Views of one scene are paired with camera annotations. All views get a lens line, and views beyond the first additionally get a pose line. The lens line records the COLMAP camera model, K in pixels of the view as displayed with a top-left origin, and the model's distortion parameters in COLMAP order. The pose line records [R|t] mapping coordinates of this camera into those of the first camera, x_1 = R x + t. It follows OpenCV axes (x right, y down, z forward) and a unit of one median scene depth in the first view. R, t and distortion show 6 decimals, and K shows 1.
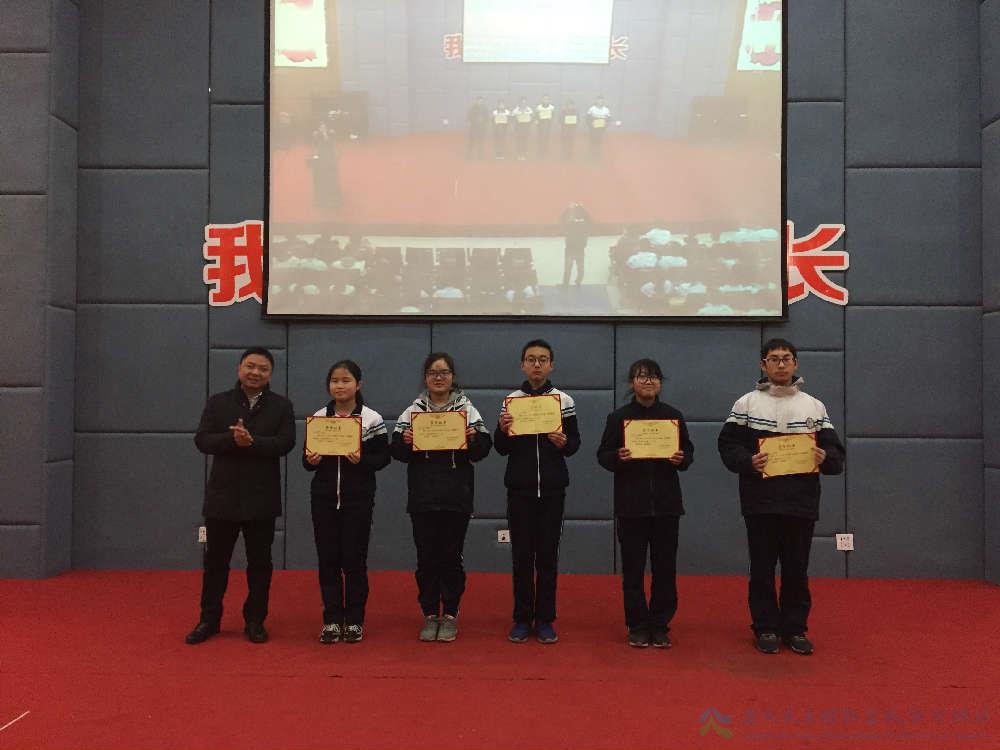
lens RADIAL K [[844.0, 0, 501.9], [0, 844.0, 372.9], [0, 0, 1]] dist [0.072290, -0.097082]
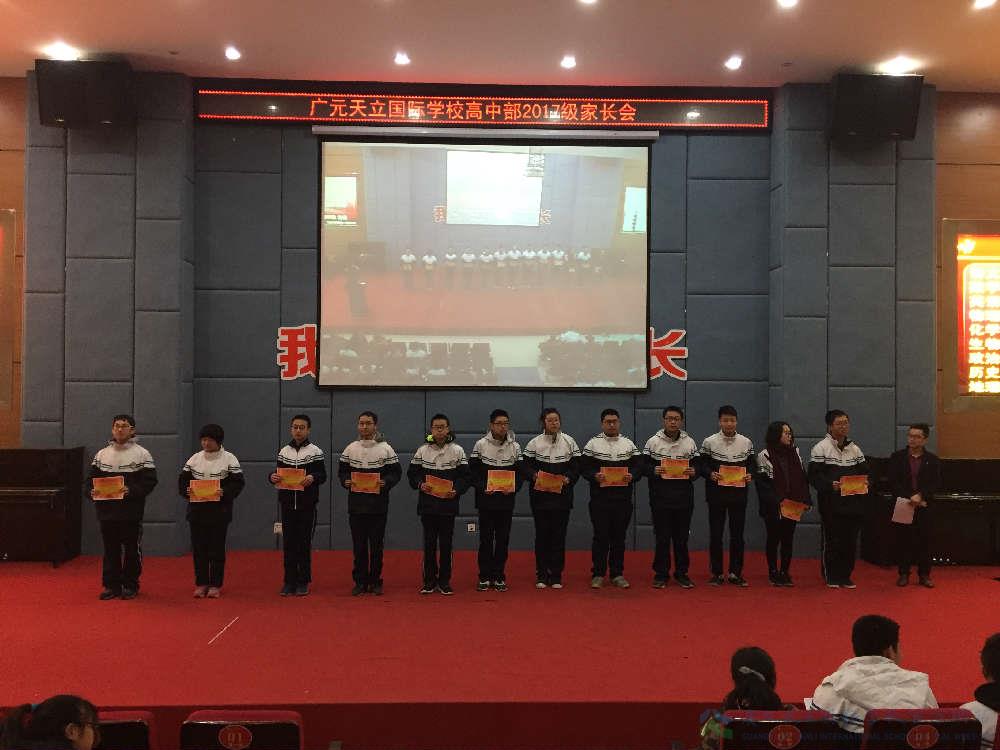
lens RADIAL K [[840.8, 0, 497.7], [0, 840.8, 374.0], [0, 0, 1]] dist [0.072123, -0.089583]
pose [[0.998551, 0.001391, 0.053792, -0.034149], [-0.001411, 0.999999, 0.000343, -0.090545], [-0.053791, -0.000418, 0.998552, -0.553859]]
